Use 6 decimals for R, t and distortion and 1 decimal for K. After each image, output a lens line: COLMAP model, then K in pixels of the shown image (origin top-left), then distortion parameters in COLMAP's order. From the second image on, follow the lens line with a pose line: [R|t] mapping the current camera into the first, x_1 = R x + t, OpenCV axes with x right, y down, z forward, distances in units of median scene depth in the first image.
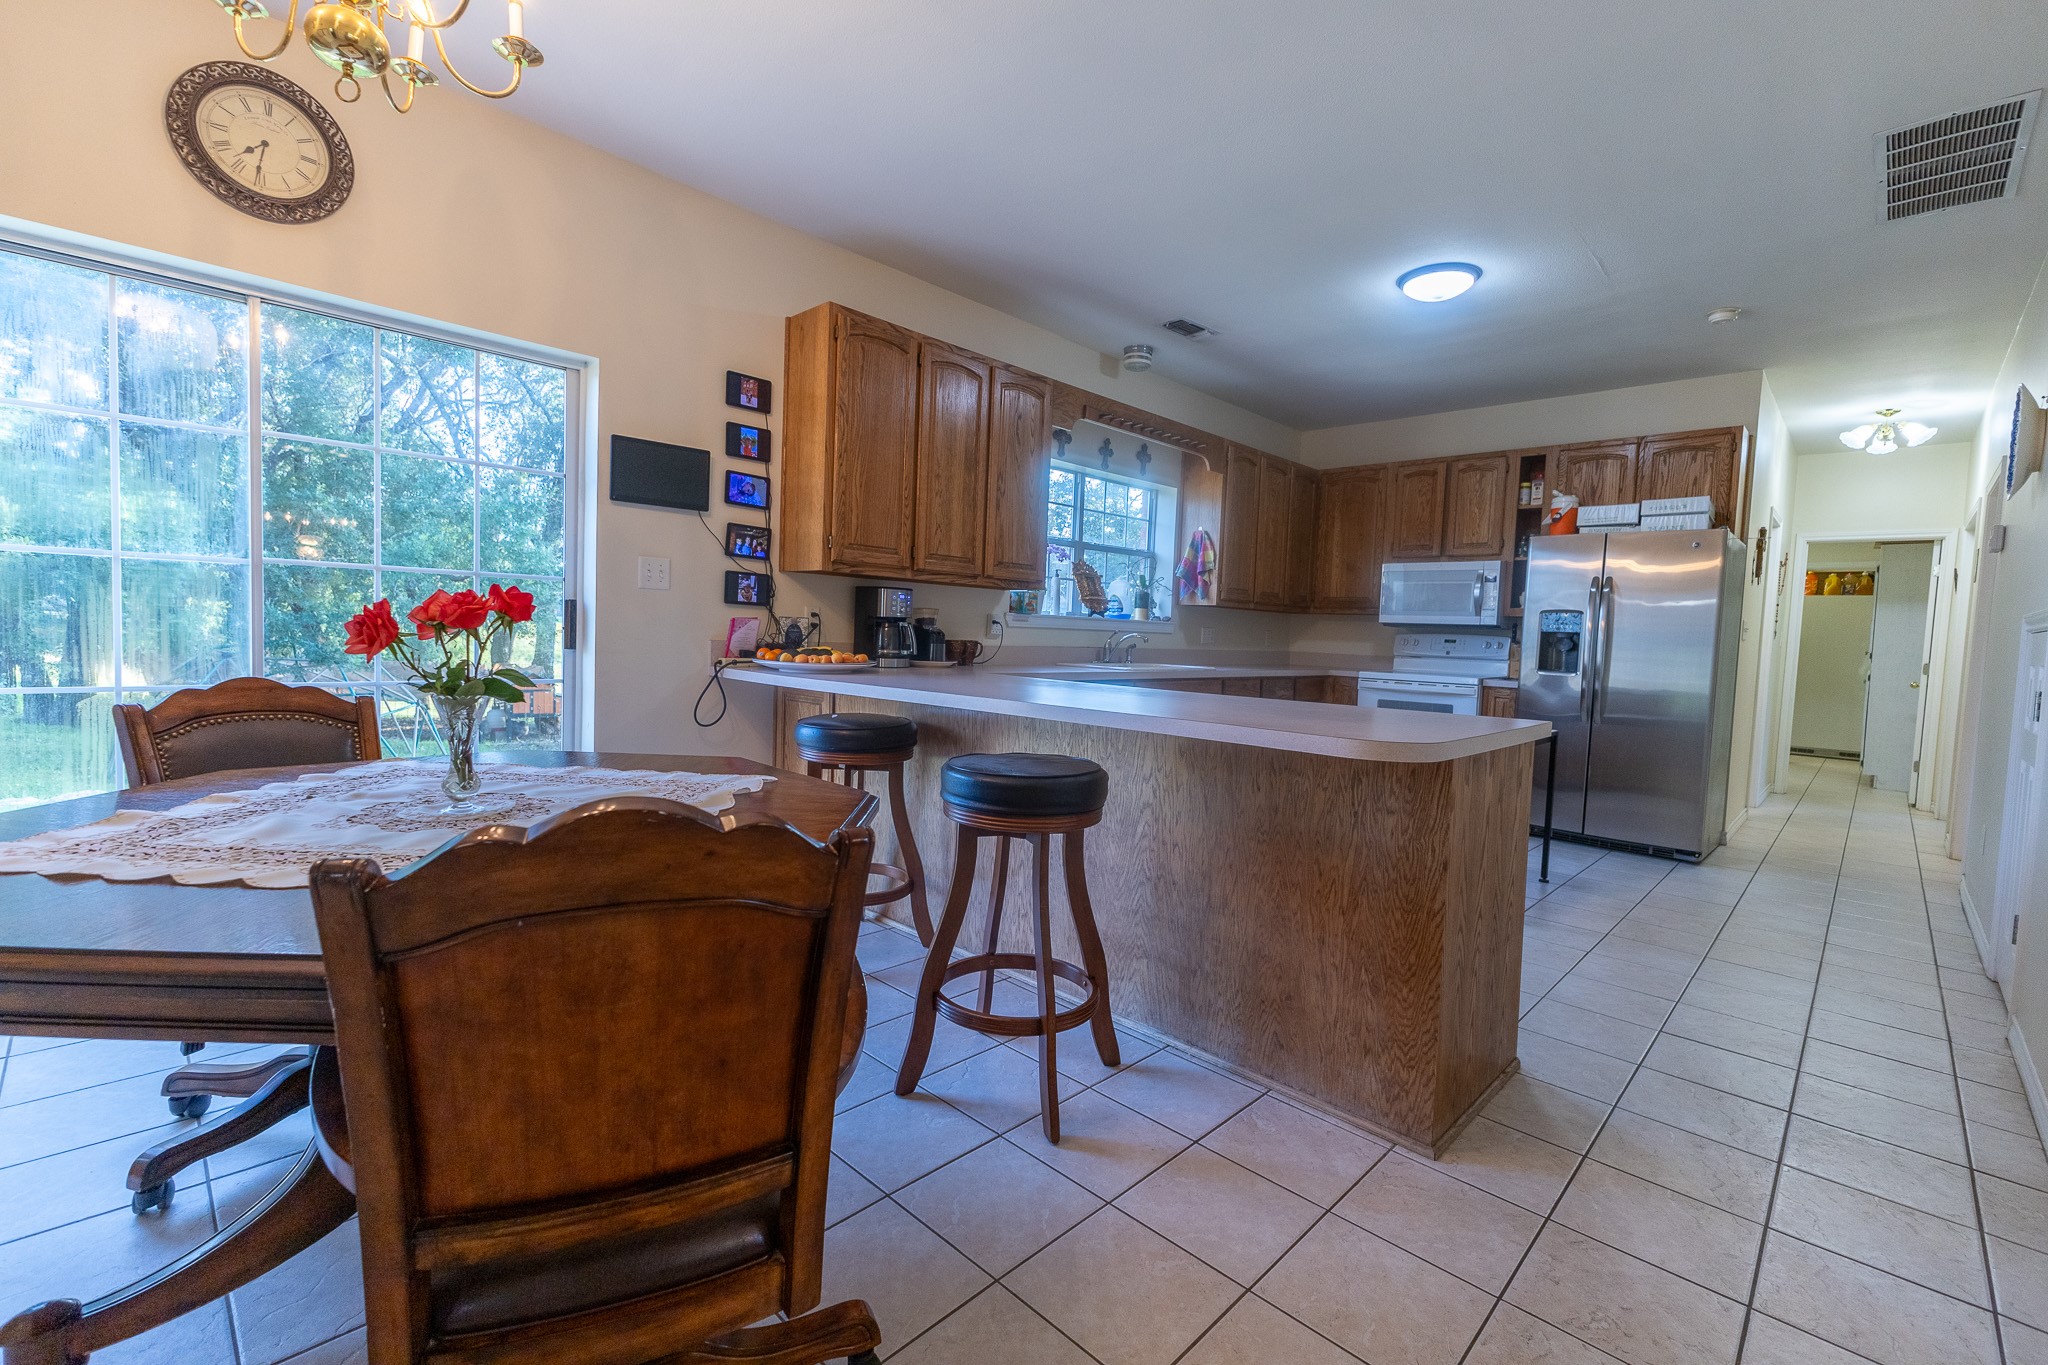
lens RADIAL K [[885.5, 0, 1022.5], [0, 885.5, 683.8], [0, 0, 1]] dist [0.009103, -0.002715]
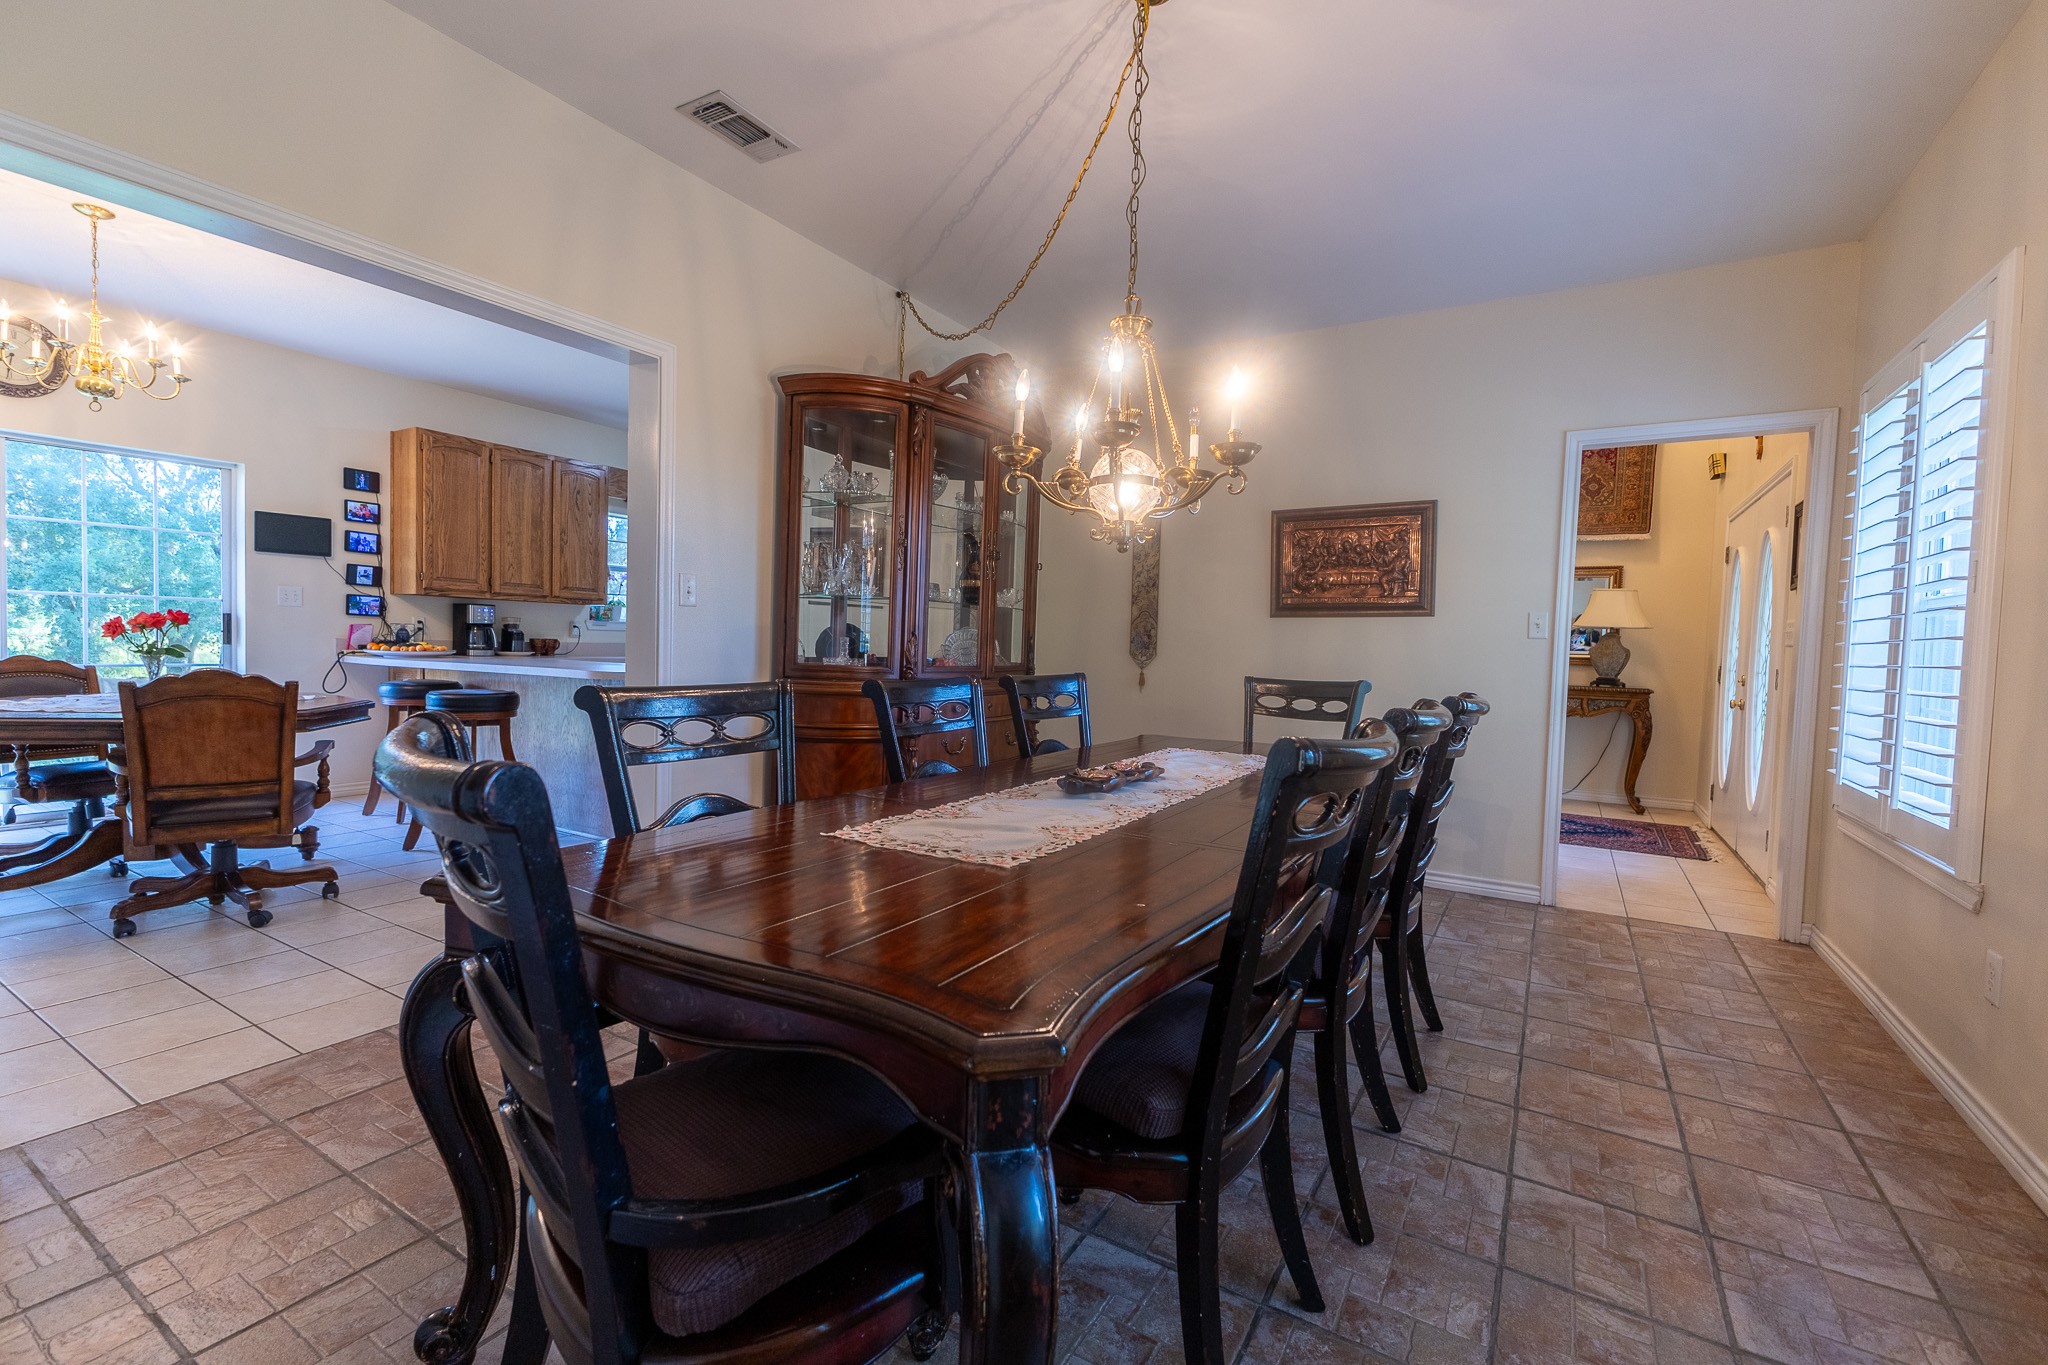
lens RADIAL K [[885.5, 0, 1023.2], [0, 885.5, 680.8], [0, 0, 1]] dist [0.009103, -0.002715]
pose [[0.974259, -0.021287, 0.224422, 0.352604], [0.023720, 0.999685, -0.008150, 0.049223], [-0.224178, 0.013264, 0.974458, -0.591988]]
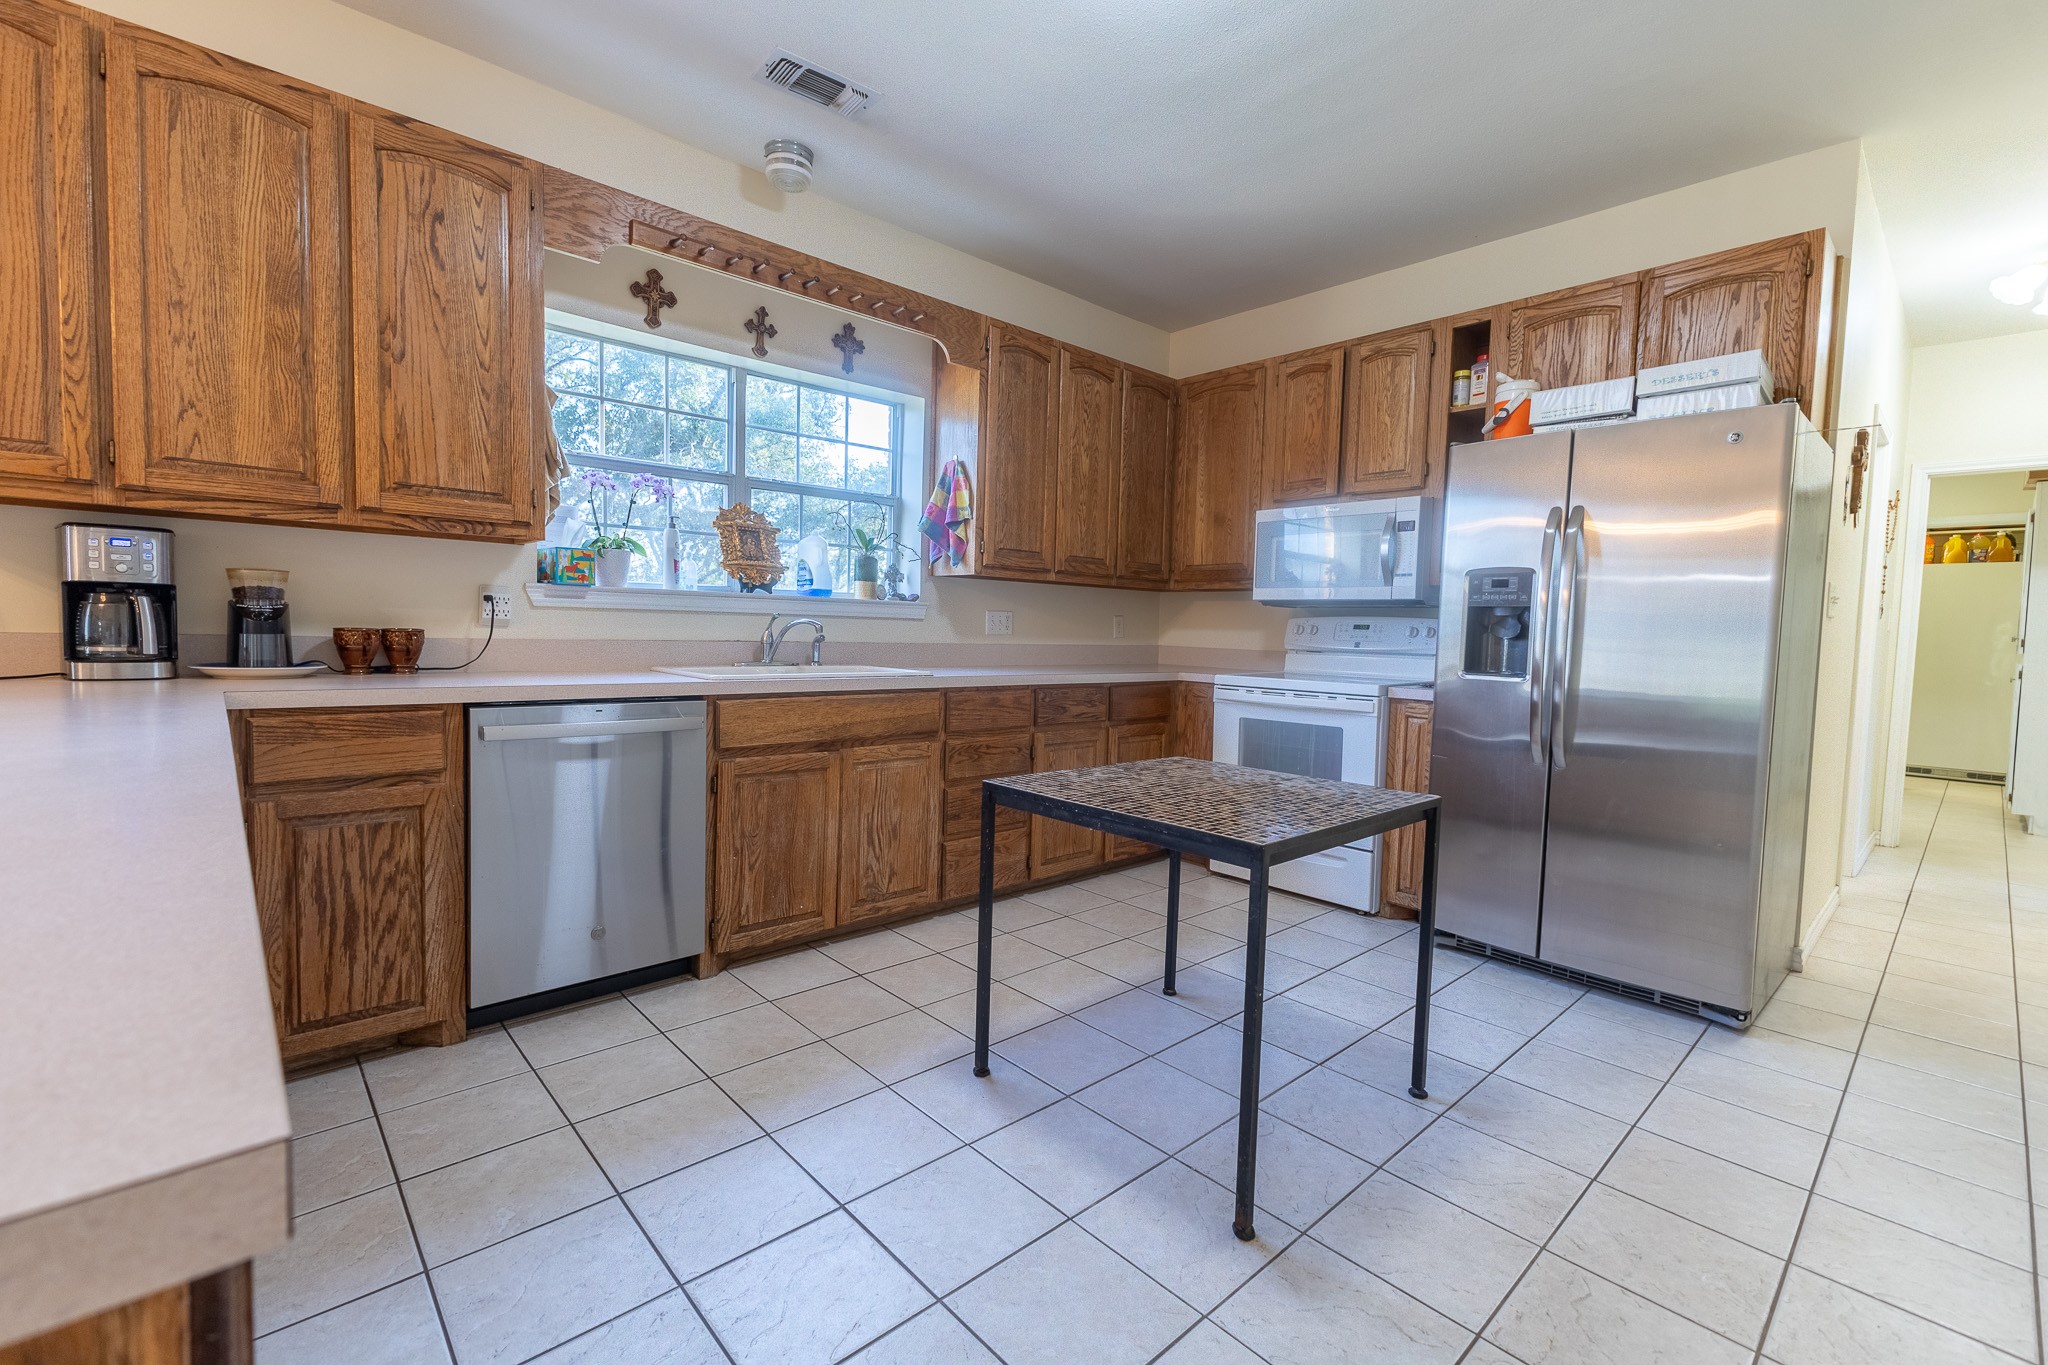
lens RADIAL K [[885.5, 0, 1028.3], [0, 885.5, 682.0], [0, 0, 1]] dist [0.009103, -0.002715]
pose [[0.998508, -0.008700, -0.053901, 0.344130], [0.008546, 0.999959, -0.003076, -0.009605], [0.053925, 0.002610, 0.998542, 0.422850]]
